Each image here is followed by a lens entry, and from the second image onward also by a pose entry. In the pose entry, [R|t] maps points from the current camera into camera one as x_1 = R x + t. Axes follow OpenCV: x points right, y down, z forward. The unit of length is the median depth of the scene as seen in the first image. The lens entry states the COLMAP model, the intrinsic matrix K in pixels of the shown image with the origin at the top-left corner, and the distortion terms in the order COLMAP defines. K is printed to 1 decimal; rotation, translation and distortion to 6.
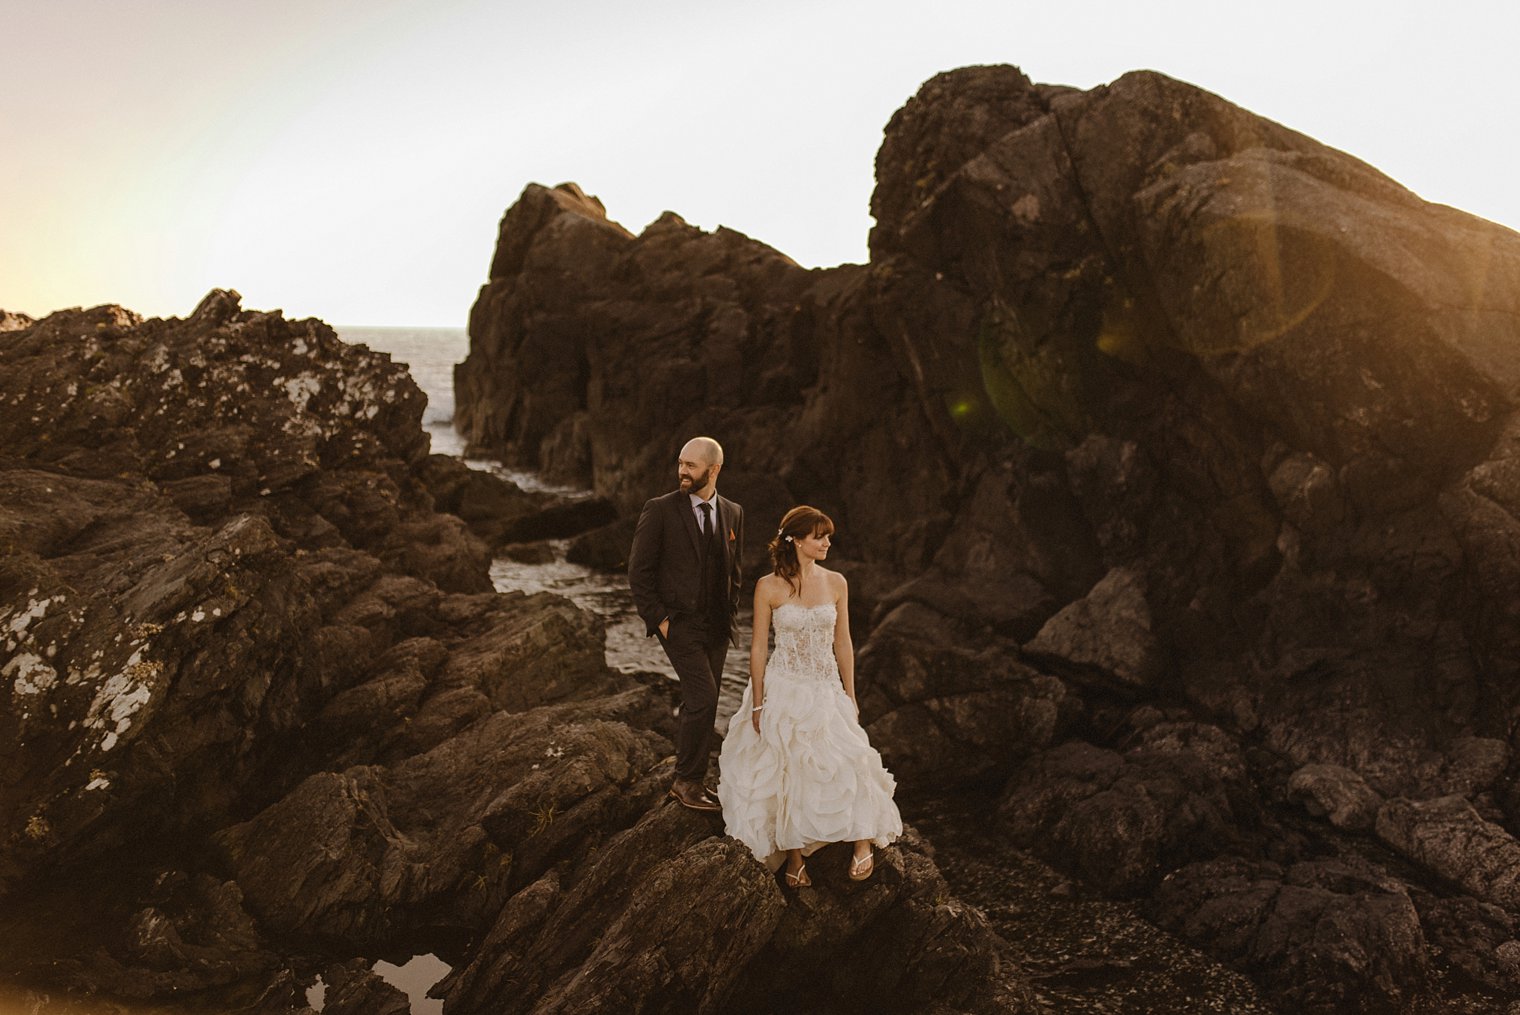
lens RADIAL K [[1455.4, 0, 734.8], [0, 1455.4, 518.8], [0, 0, 1]] dist [0.007893, 0.000000]
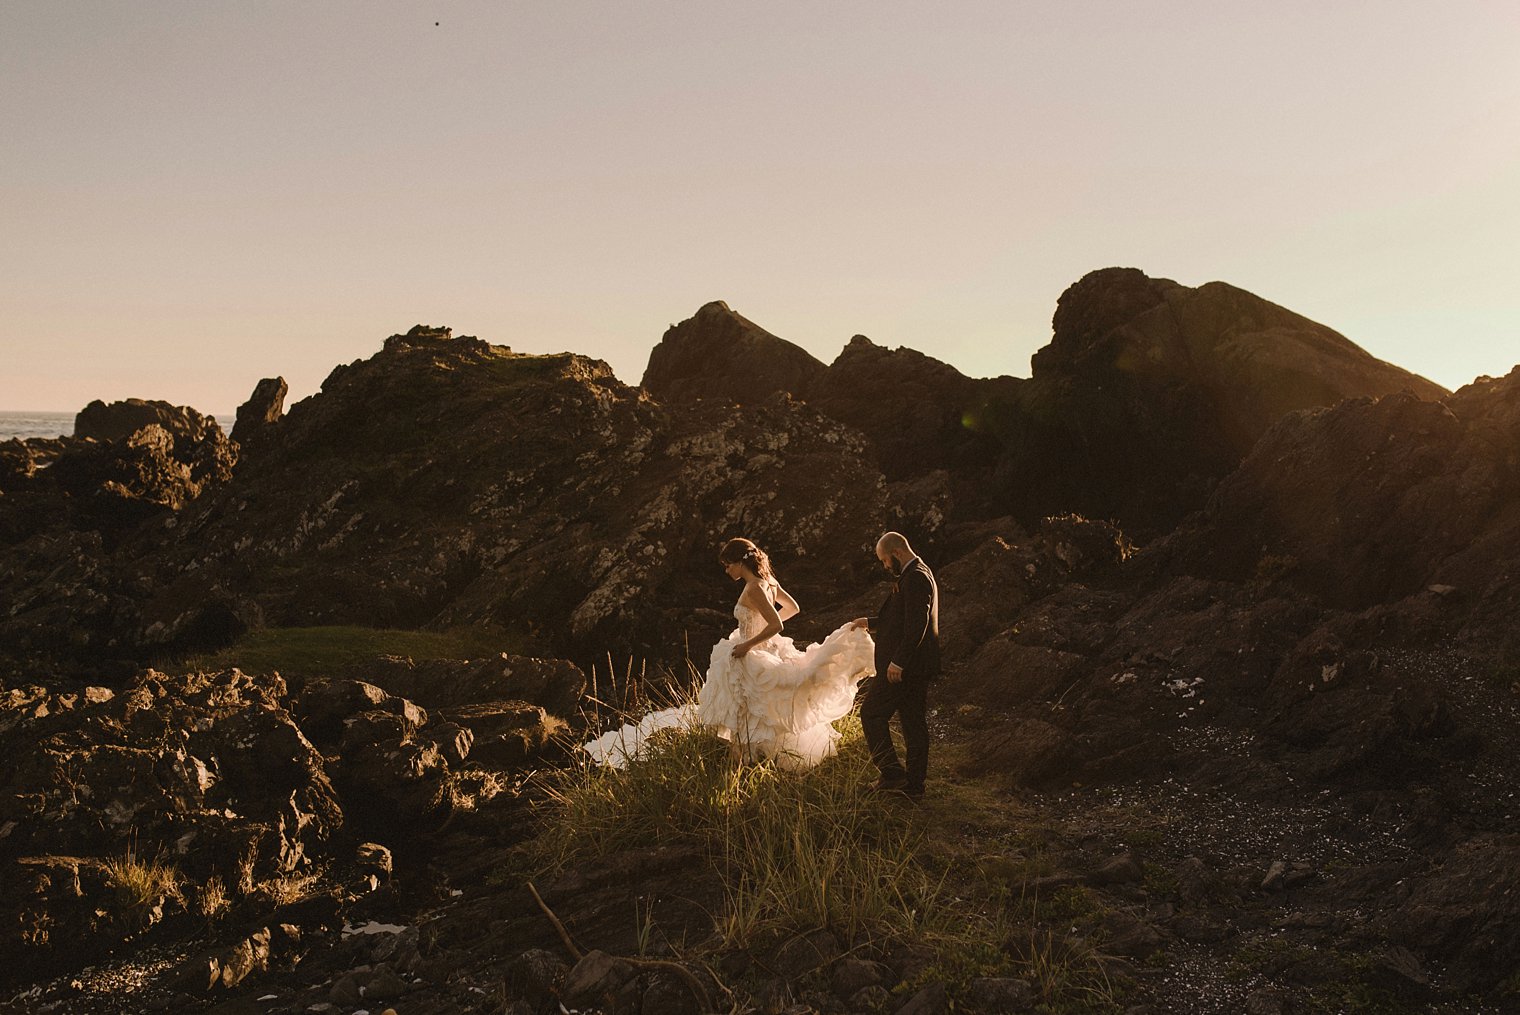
lens RADIAL K [[1481.9, 0, 767.8], [0, 1481.9, 516.8], [0, 0, 1]] dist [0.006836, 0.000000]
pose [[0.999872, 0.014363, 0.007039, -0.307027], [-0.013843, 0.997520, -0.069009, 0.134616], [-0.008012, 0.068903, 0.997591, -0.882101]]
